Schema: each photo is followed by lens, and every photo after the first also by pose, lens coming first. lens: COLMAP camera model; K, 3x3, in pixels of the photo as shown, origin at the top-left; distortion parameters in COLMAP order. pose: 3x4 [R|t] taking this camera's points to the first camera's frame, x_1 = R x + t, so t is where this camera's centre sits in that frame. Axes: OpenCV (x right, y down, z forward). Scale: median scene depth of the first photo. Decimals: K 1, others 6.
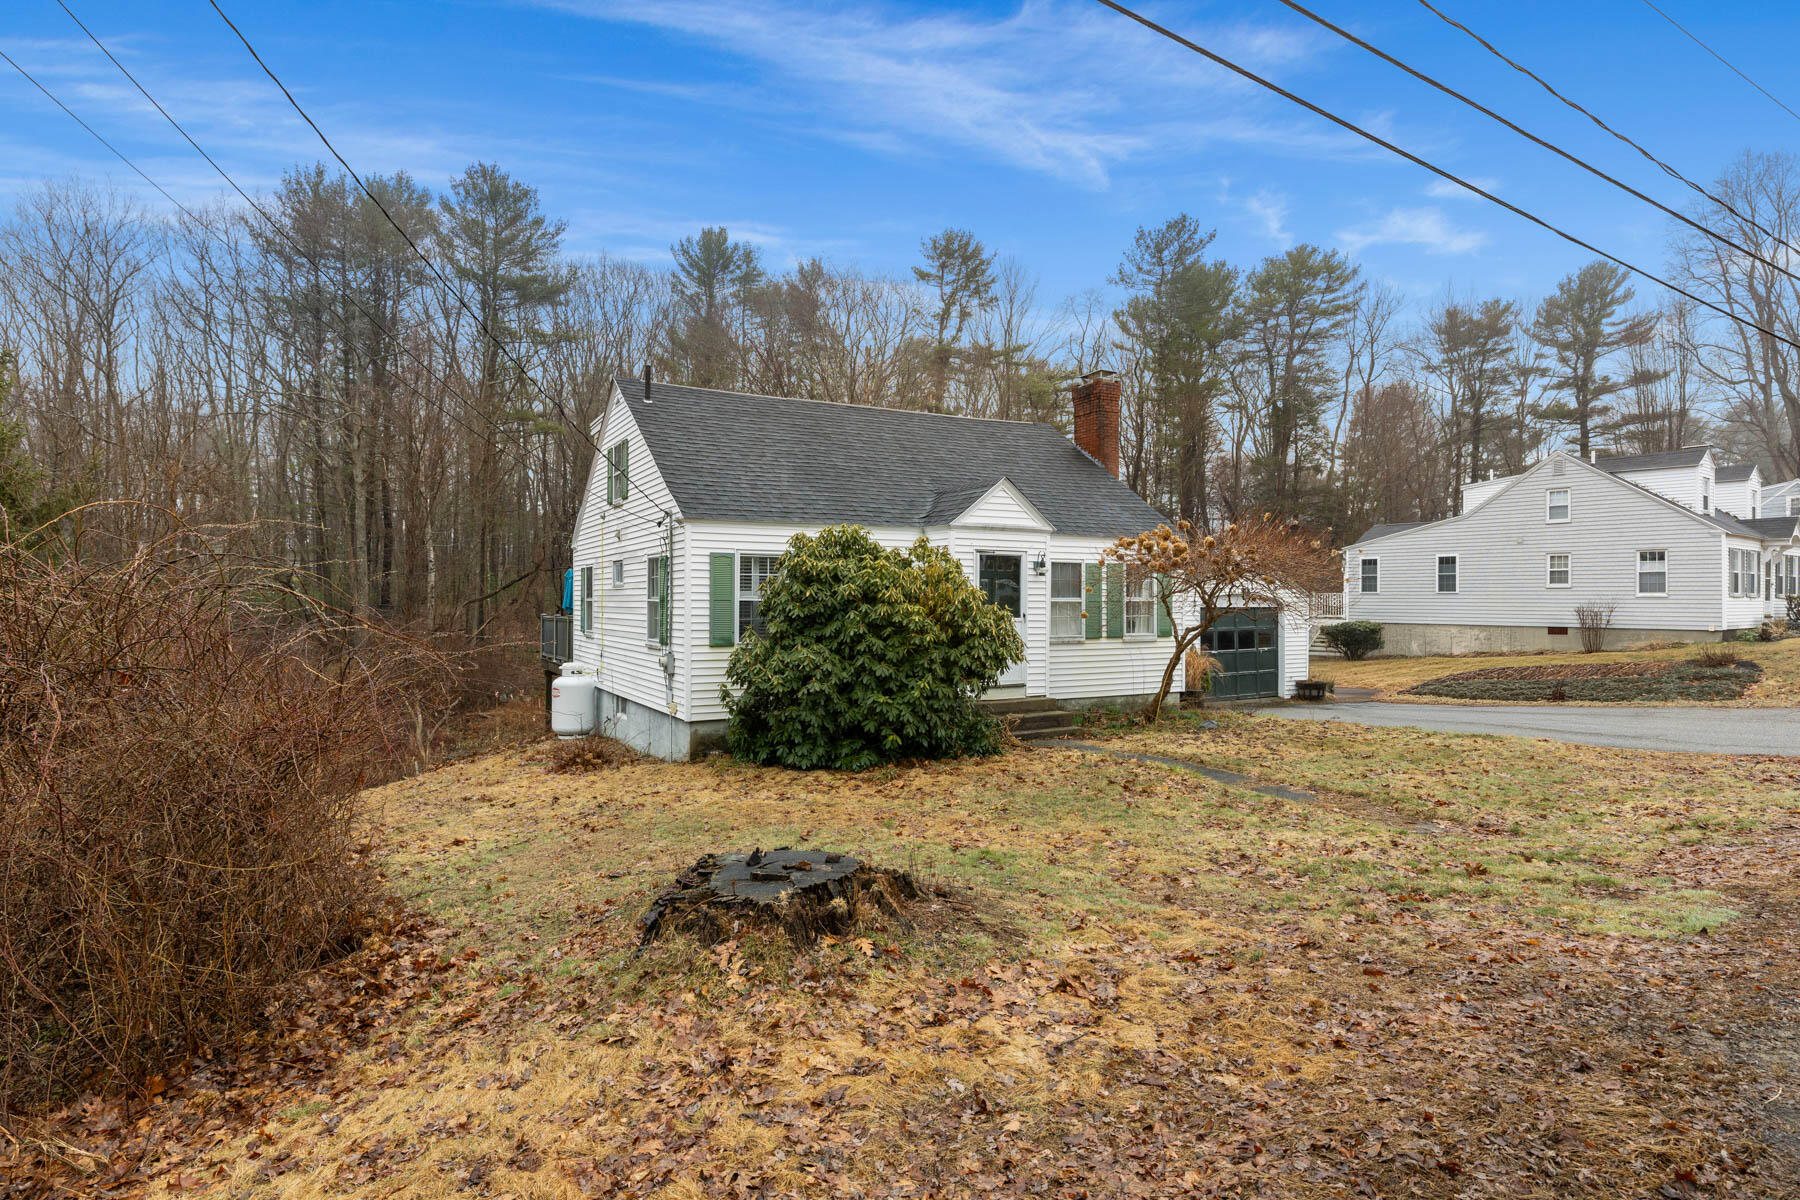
lens RADIAL K [[946.5, 0, 899.3], [0, 946.5, 597.4], [0, 0, 1]] dist [0.003099, -0.001872]
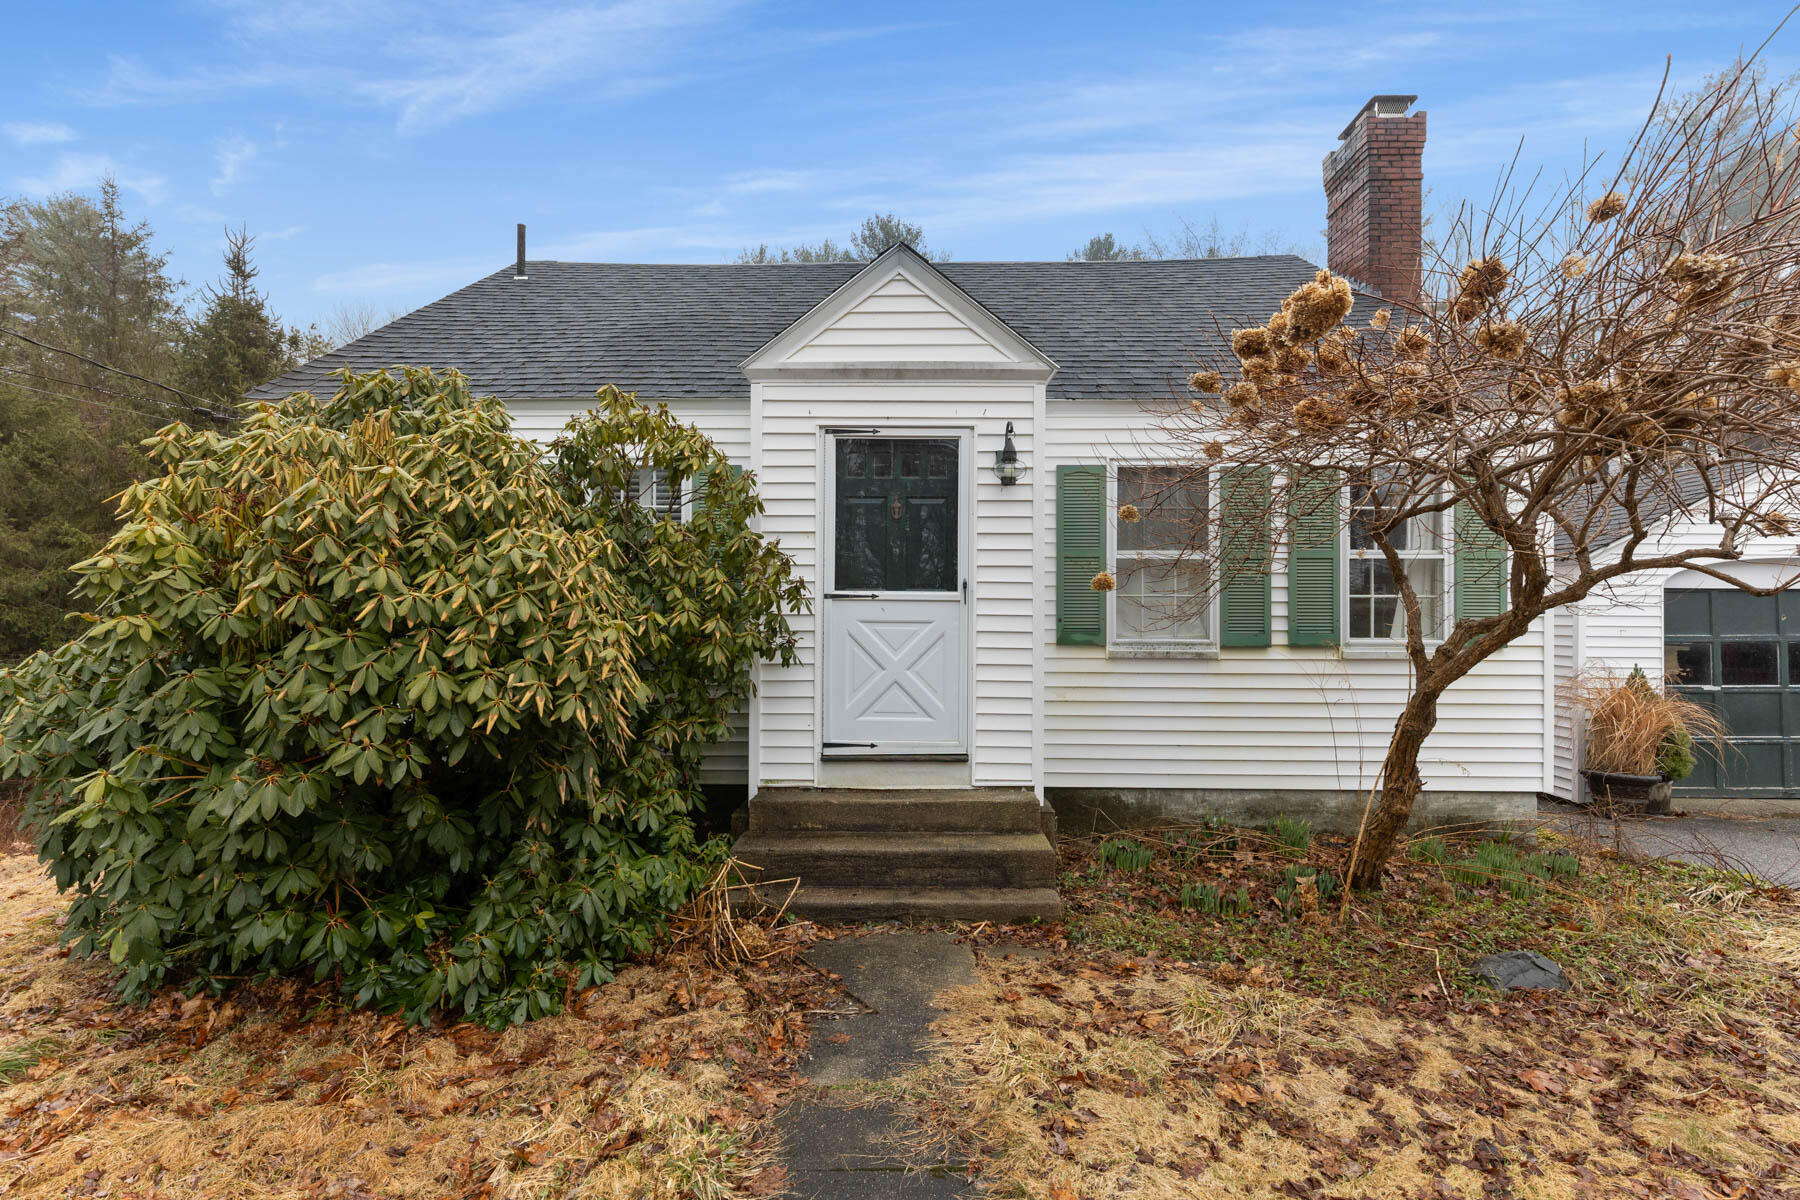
lens RADIAL K [[825.6, 0, 901.6], [0, 825.6, 602.2], [0, 0, 1]] dist [0.011123, -0.001614]
pose [[0.870290, -0.002145, -0.492535, 0.051750], [-0.000675, 0.999984, -0.005549, 0.005176], [0.492539, 0.005161, 0.870275, 0.124804]]
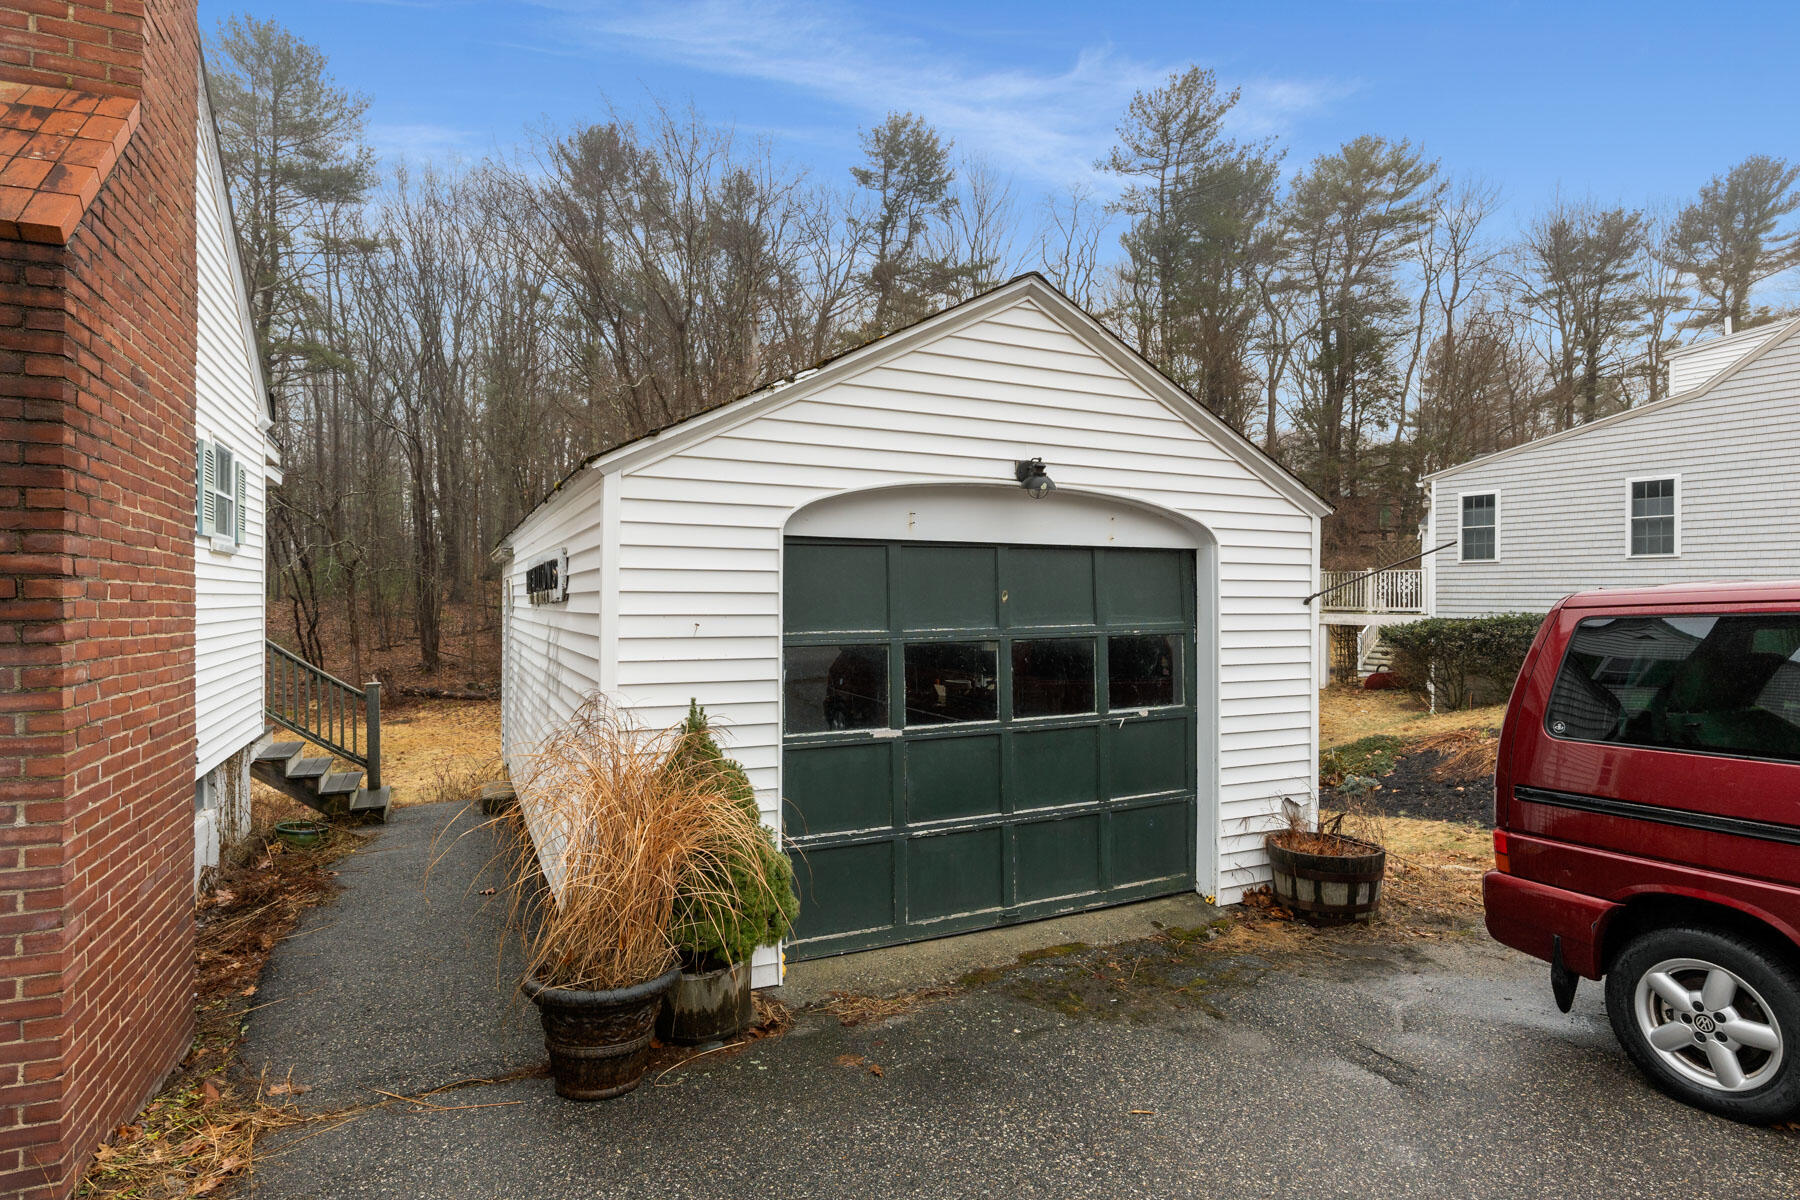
lens RADIAL K [[946.5, 0, 898.6], [0, 946.5, 600.7], [0, 0, 1]] dist [0.003099, -0.001872]
pose [[0.998267, 0.000947, -0.058839, 0.093924], [-0.000784, 0.999996, 0.002802, 0.006593], [0.058842, -0.002751, 0.998264, 0.206767]]
